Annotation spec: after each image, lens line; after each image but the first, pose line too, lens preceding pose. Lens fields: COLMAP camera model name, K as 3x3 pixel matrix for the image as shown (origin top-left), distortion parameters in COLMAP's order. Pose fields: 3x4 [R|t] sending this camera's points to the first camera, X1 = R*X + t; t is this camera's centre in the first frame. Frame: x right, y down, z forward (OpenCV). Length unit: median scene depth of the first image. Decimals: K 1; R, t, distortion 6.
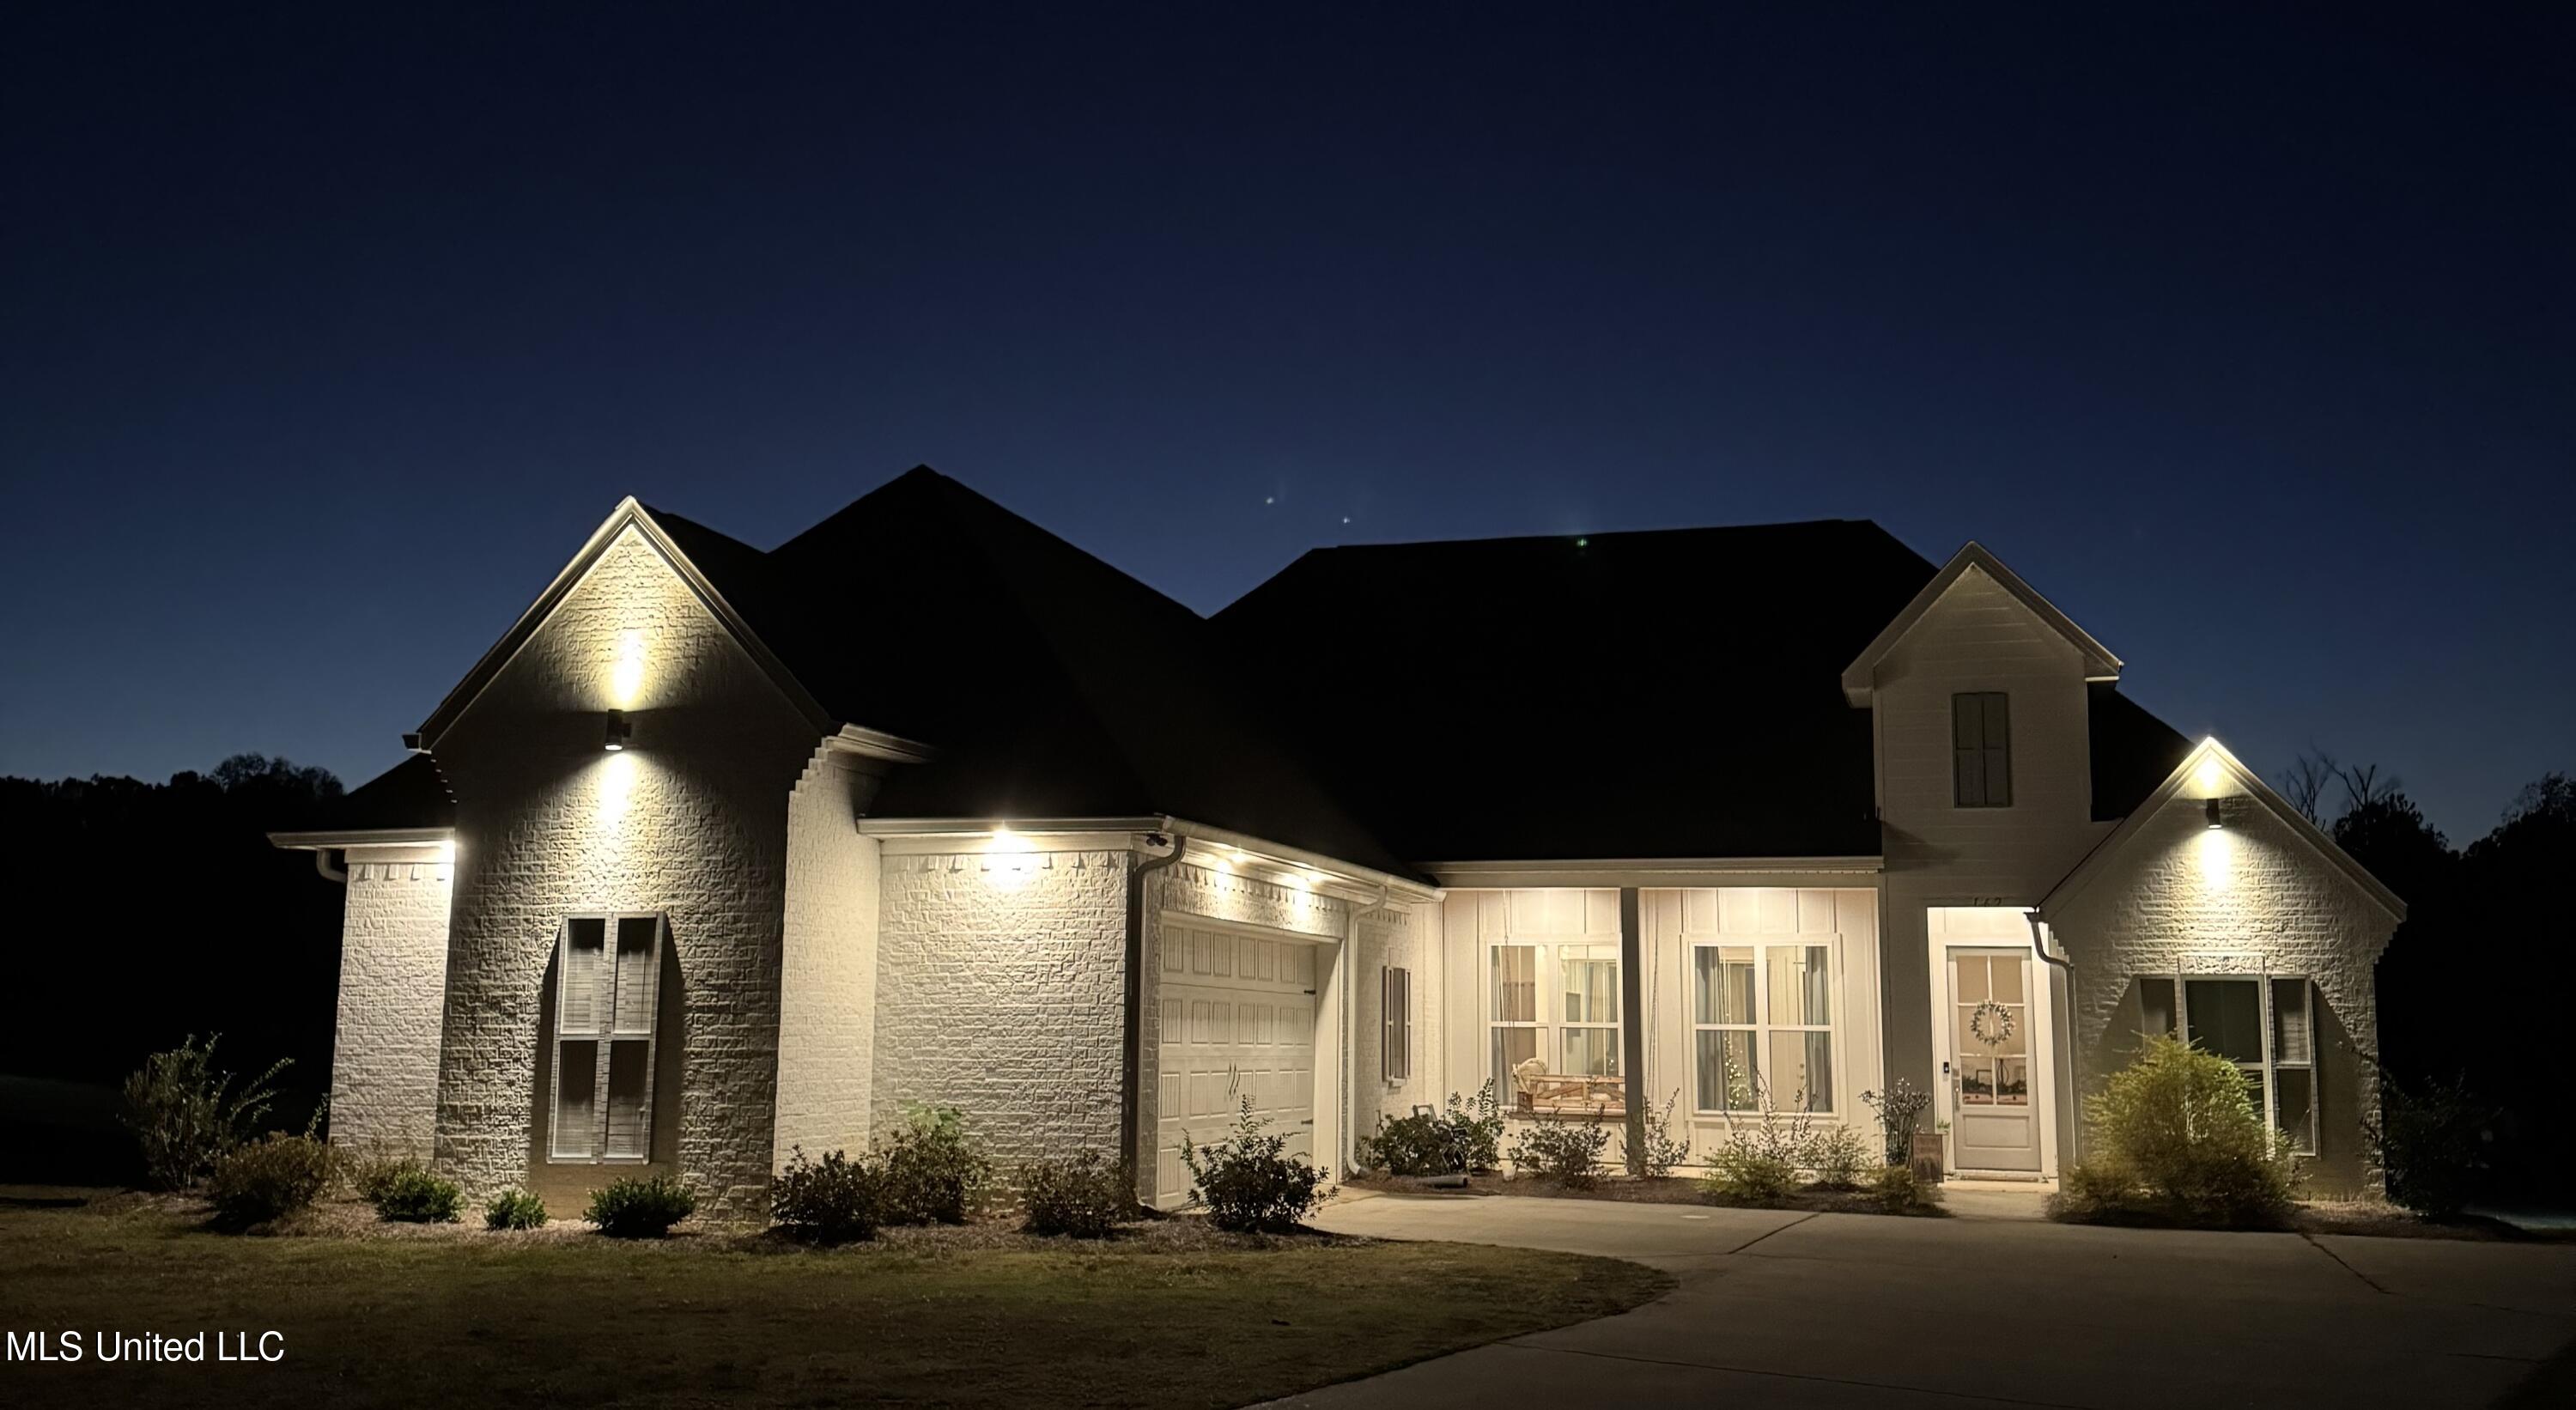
lens RADIAL K [[2167.5, 0, 1282.4], [0, 2167.5, 645.3], [0, 0, 1]] dist [0.000667, -0.002303]
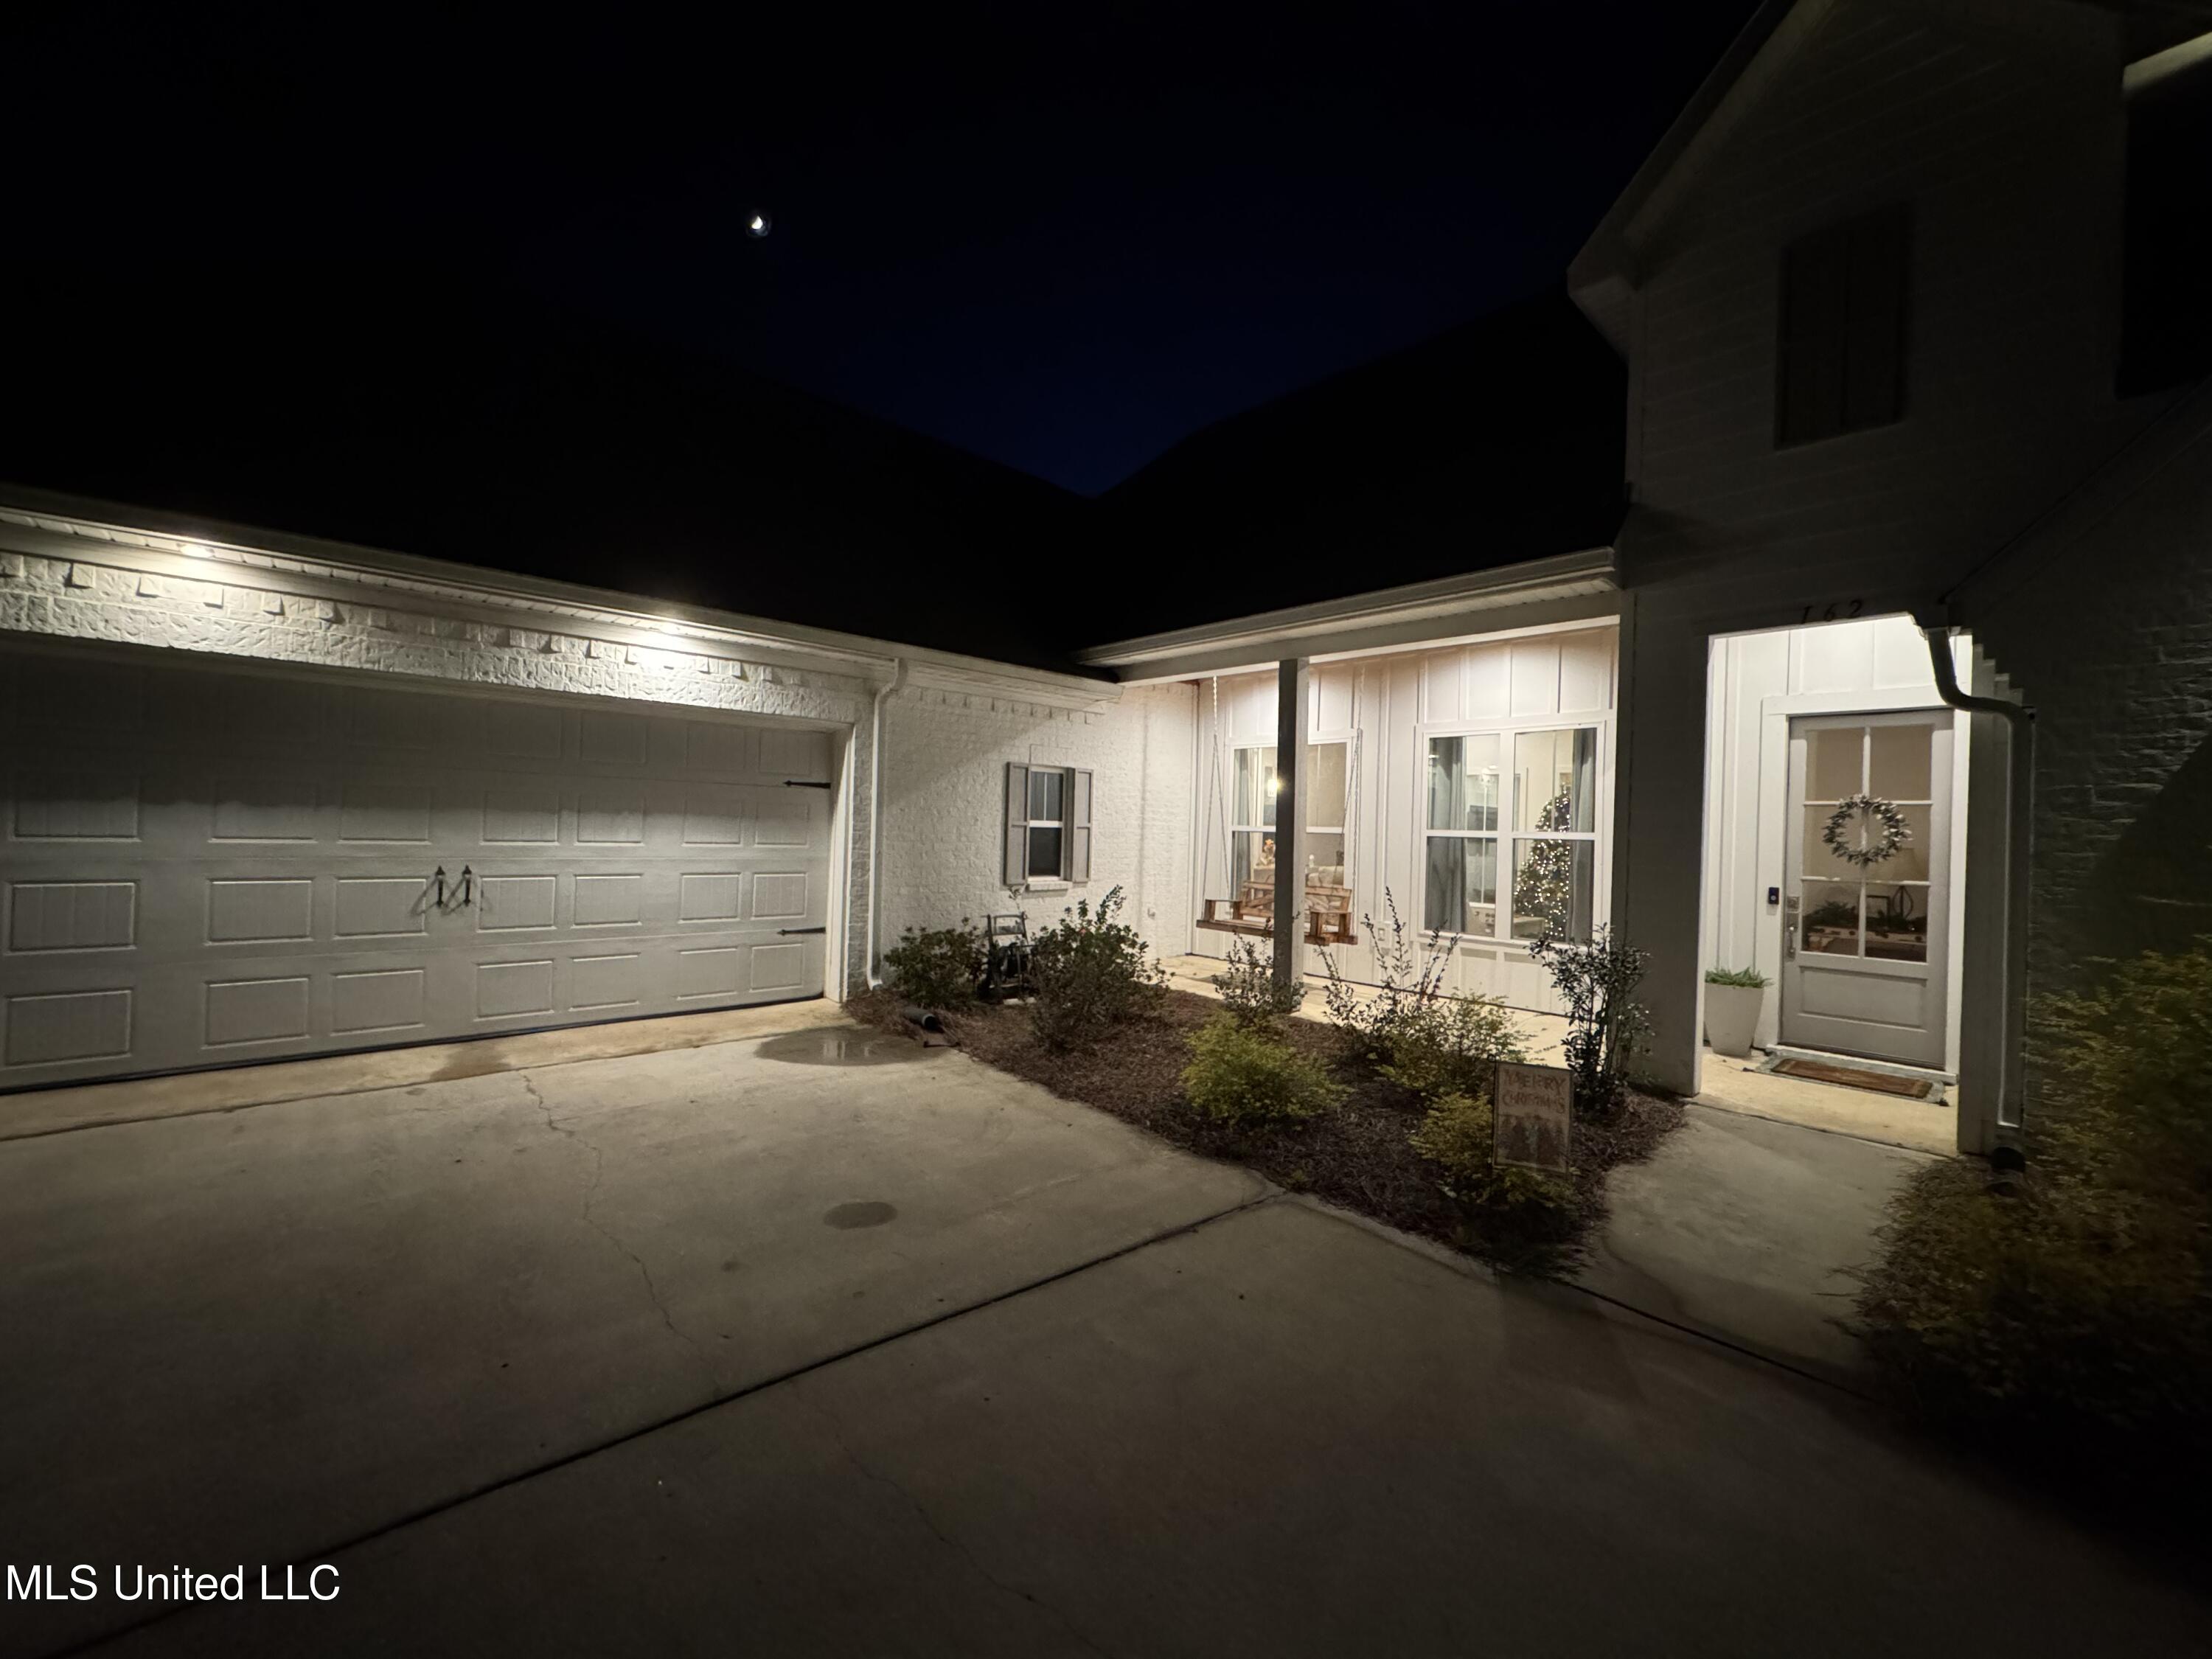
lens RADIAL K [[883.7, 0, 1101.6], [0, 883.7, 830.8], [0, 0, 1]] dist [-0.005506, 0.000372]
pose [[0.878980, 0.011120, -0.476730, 0.253479], [0.069469, 0.986077, 0.151086, 0.119318], [0.471772, -0.165919, 0.865969, 0.669146]]
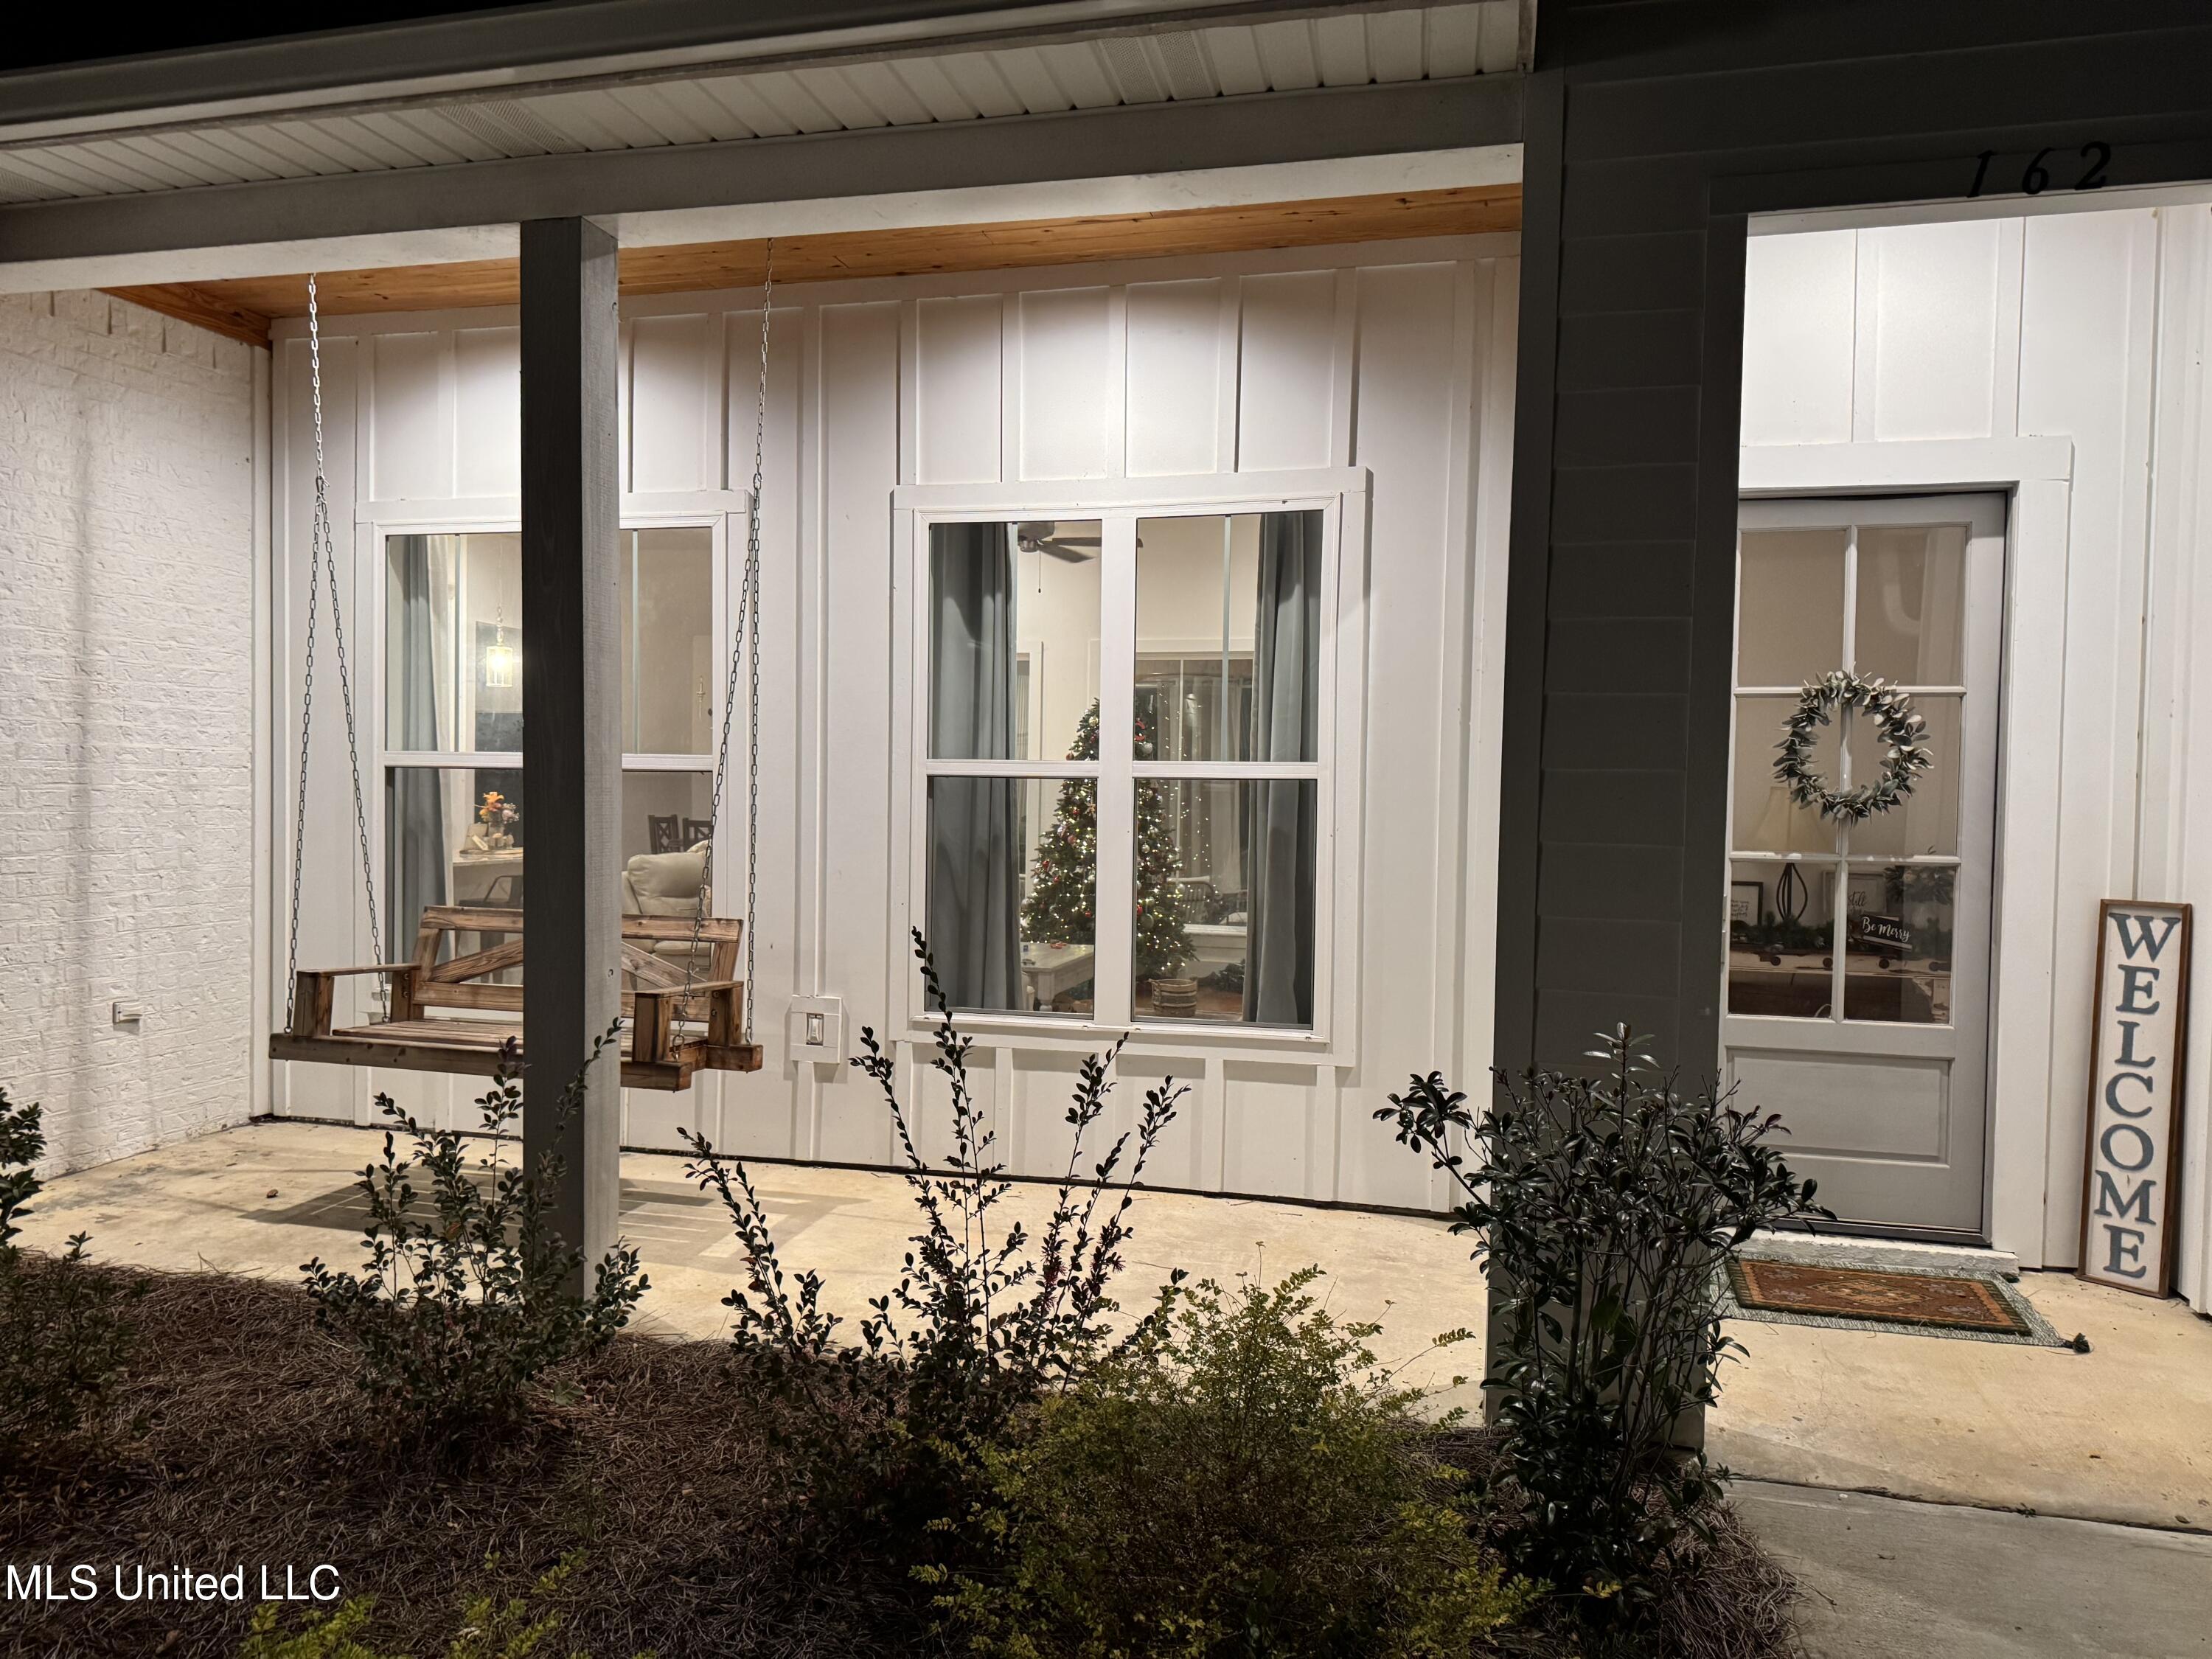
lens RADIAL K [[1573.3, 0, 1115.4], [0, 1573.3, 841.8], [0, 0, 1]] dist [0.147608, -0.219621]
pose [[0.997933, -0.000092, 0.064258, 0.212445], [-0.013234, 0.978268, 0.206921, 0.142347], [-0.062881, -0.207343, 0.976245, 0.789638]]
